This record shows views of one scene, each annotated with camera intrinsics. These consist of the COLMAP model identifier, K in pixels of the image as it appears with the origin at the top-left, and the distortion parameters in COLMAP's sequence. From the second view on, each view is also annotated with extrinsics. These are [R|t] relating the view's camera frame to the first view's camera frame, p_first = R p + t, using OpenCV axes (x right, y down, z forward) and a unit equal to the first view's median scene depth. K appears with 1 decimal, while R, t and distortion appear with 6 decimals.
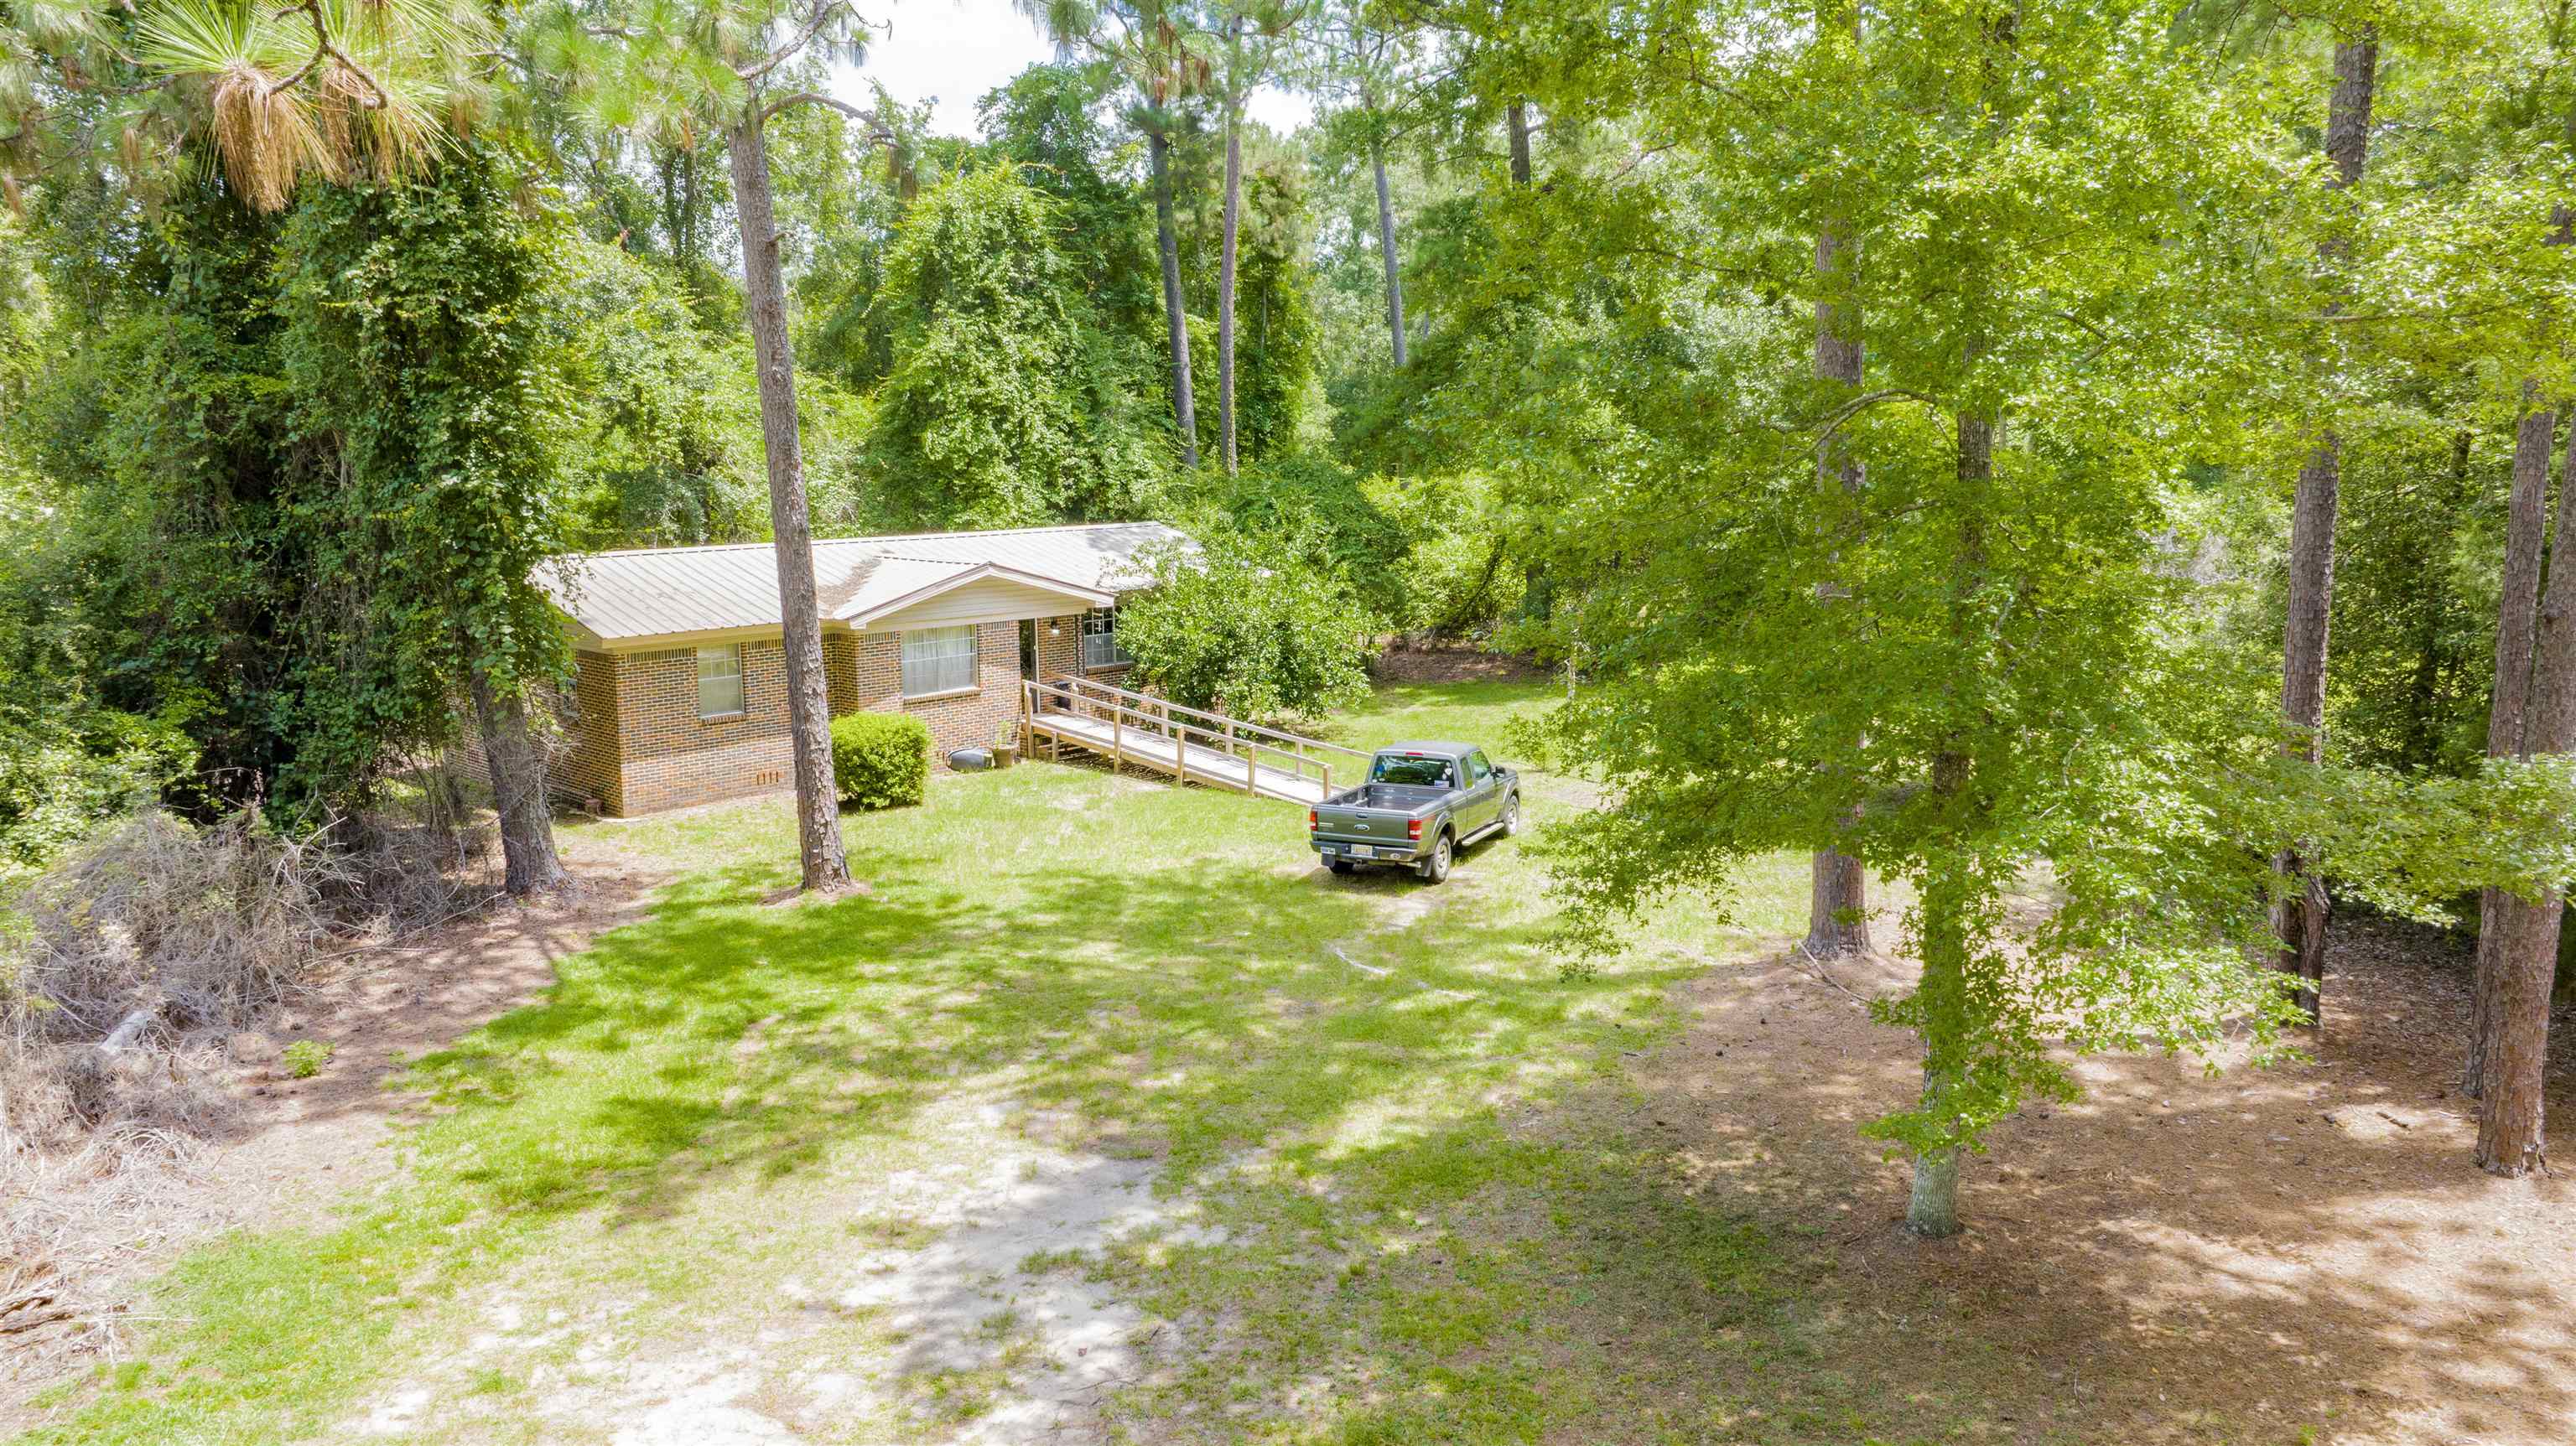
lens RADIAL K [[1835.9, 0, 1295.0], [0, 1835.9, 721.4], [0, 0, 1]] dist [-0.039877, 0.069103]
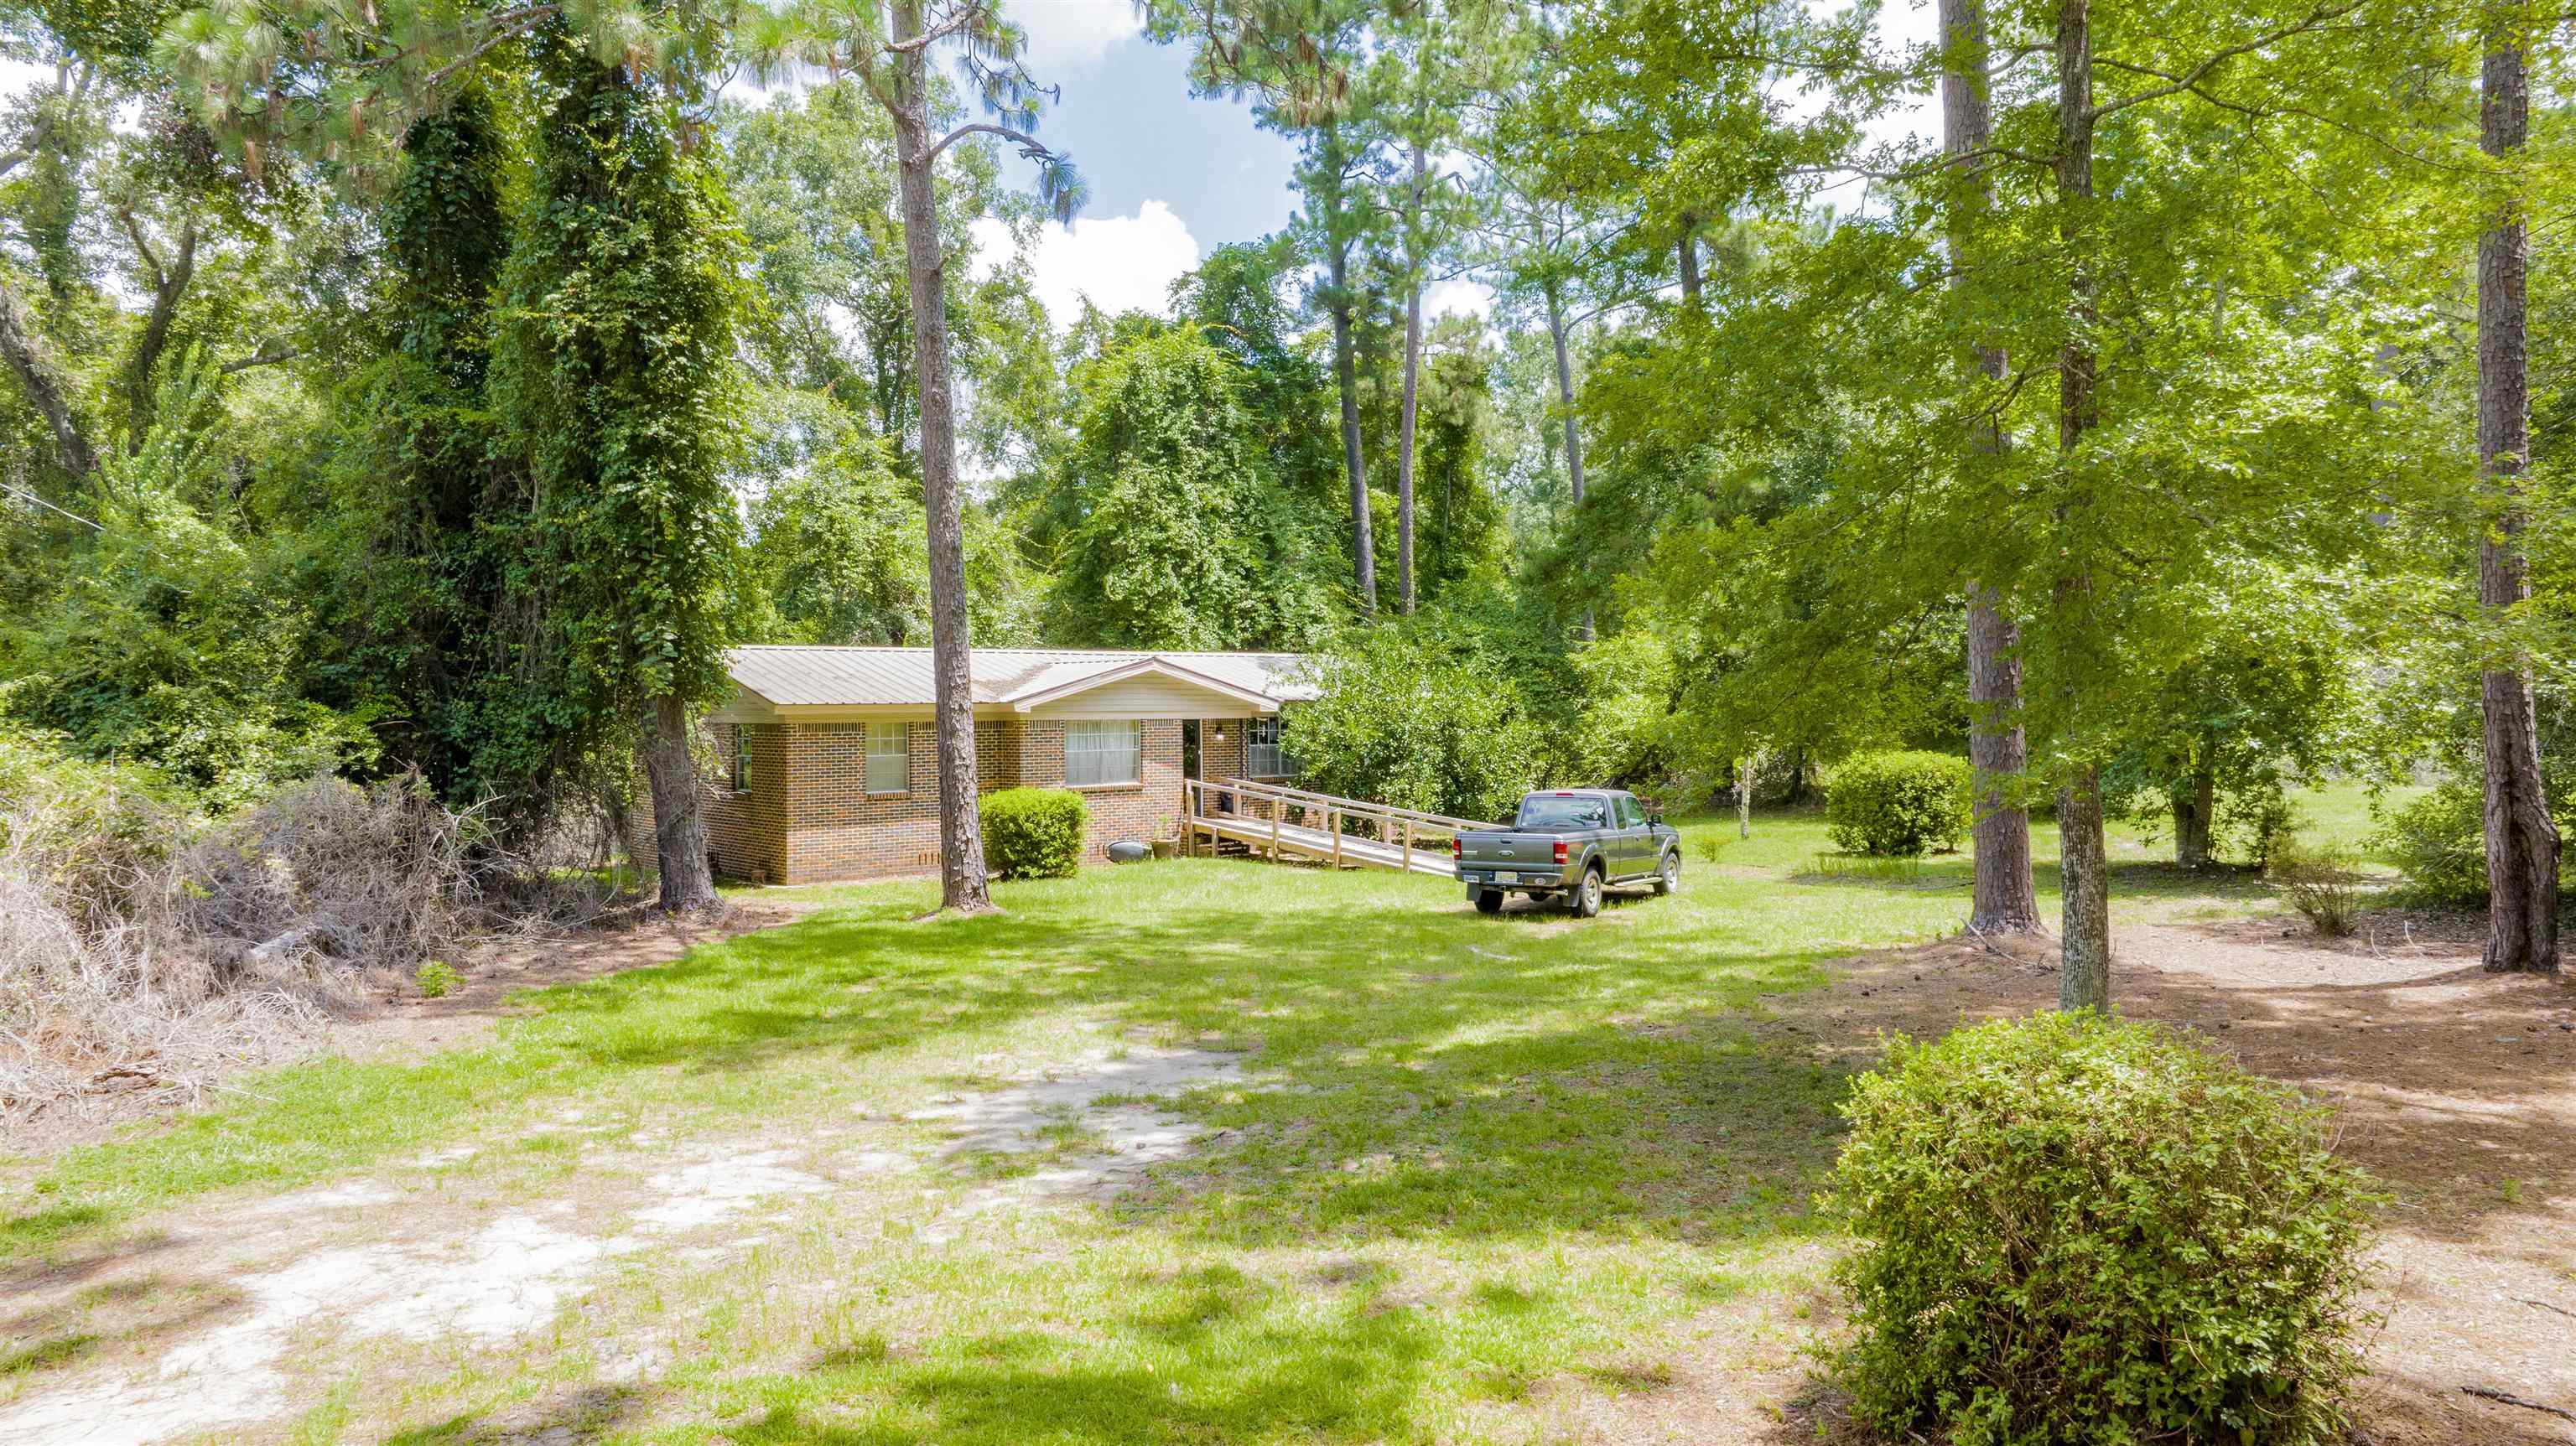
lens RADIAL K [[1835.9, 0, 1288.5], [0, 1835.9, 718.6], [0, 0, 1]] dist [-0.039877, 0.069103]
pose [[0.993418, 0.001012, -0.114537, 0.034920], [-0.017321, 0.989789, -0.141485, 0.132923], [0.113224, 0.142538, 0.983292, 0.024542]]
